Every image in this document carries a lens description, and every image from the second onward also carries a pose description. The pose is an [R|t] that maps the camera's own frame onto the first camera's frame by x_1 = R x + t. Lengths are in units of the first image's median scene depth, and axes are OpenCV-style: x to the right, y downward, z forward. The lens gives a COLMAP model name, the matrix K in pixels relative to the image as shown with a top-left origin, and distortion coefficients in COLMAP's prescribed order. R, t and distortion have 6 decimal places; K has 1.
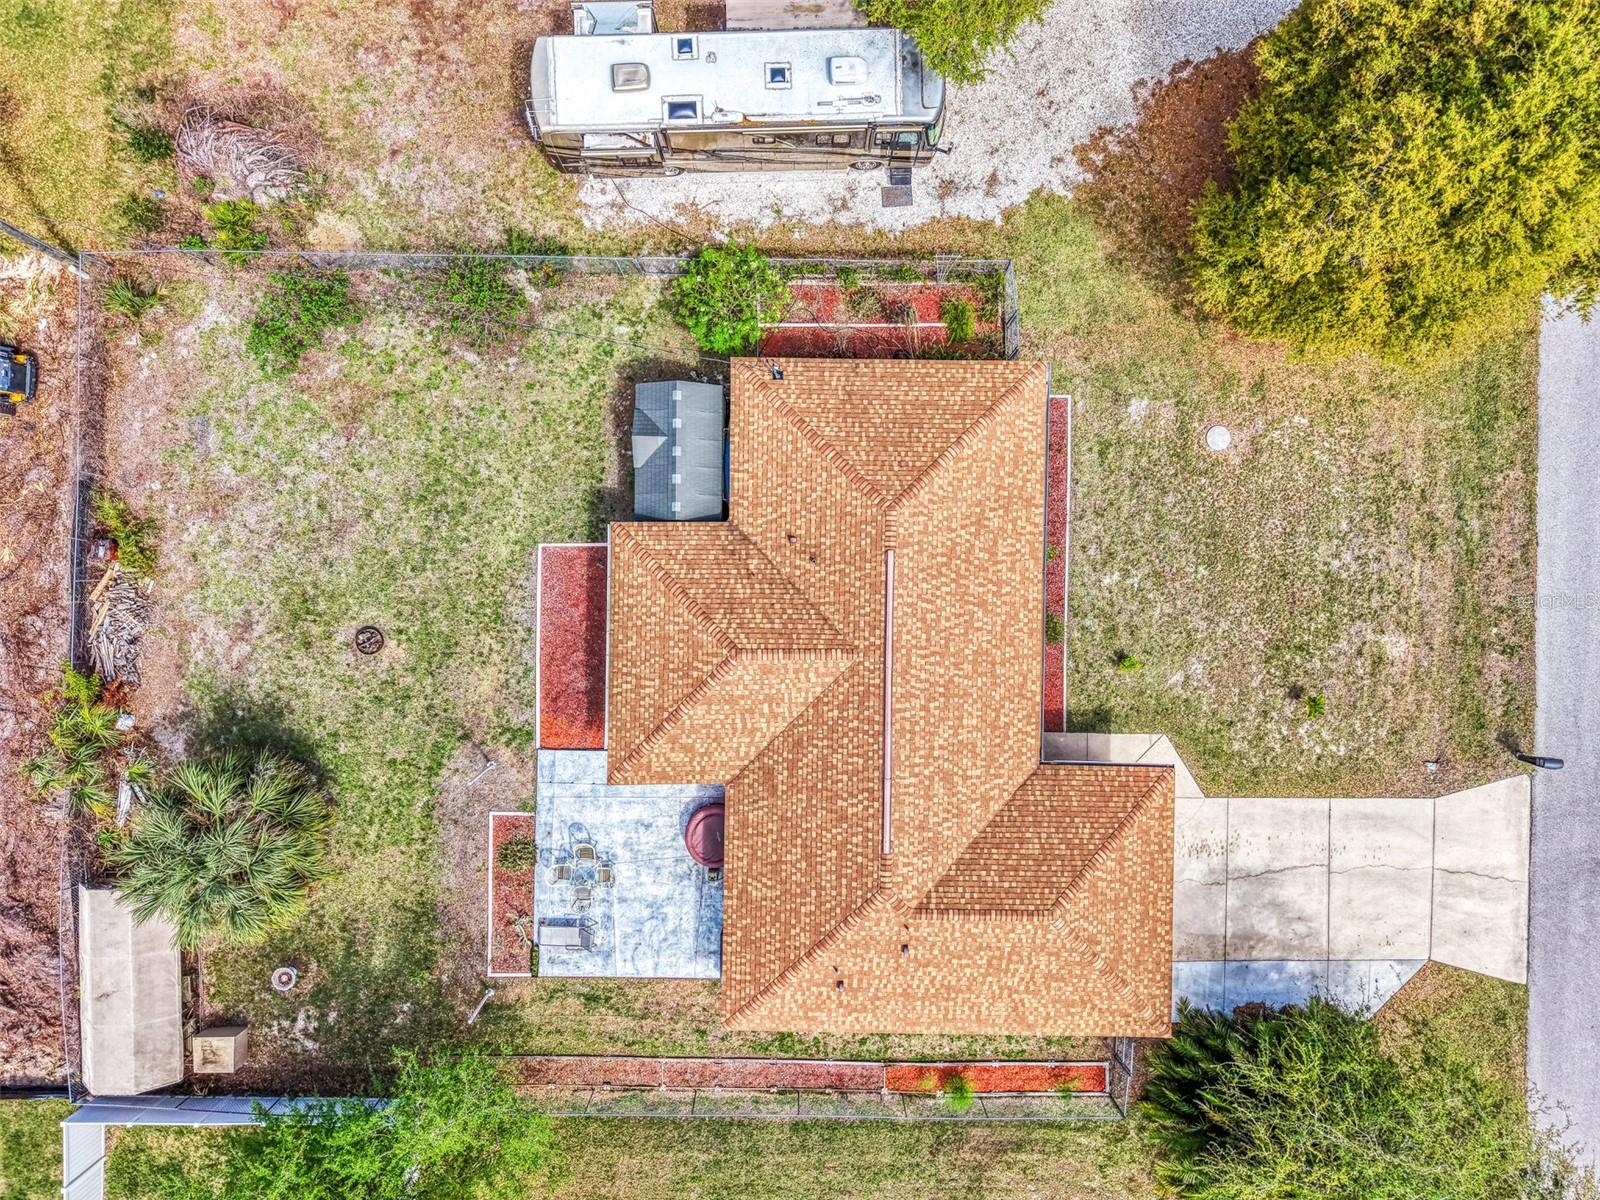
lens RADIAL K [[1083.1, 0, 788.0], [0, 1083.1, 618.1], [0, 0, 1]] dist [0.028898, -0.031736]
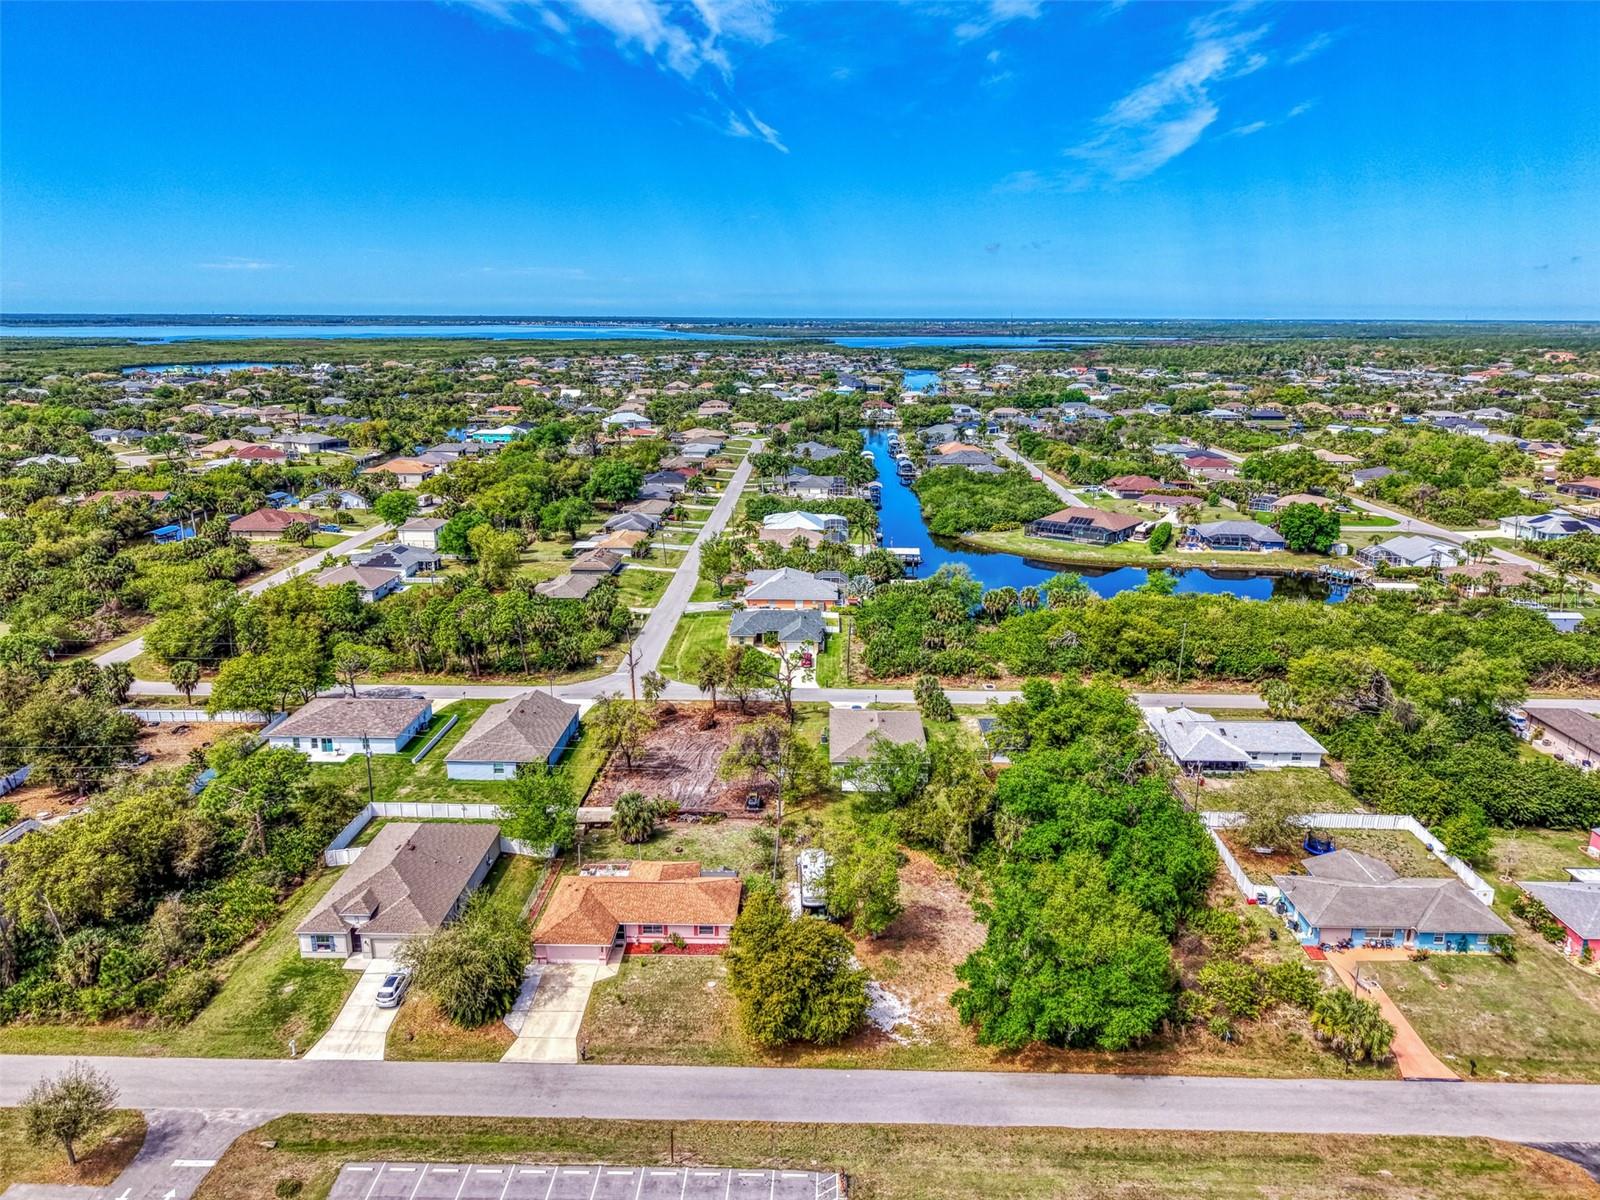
lens RADIAL K [[1088.7, 0, 800.0], [0, 1088.7, 600.0], [0, 0, 1]] dist [0.028974, -0.024487]
pose [[-0.011524, 0.247928, -0.968710, 3.067904], [-0.999915, -0.008753, 0.009655, -0.429948], [-0.006086, 0.968739, 0.248007, -0.789575]]
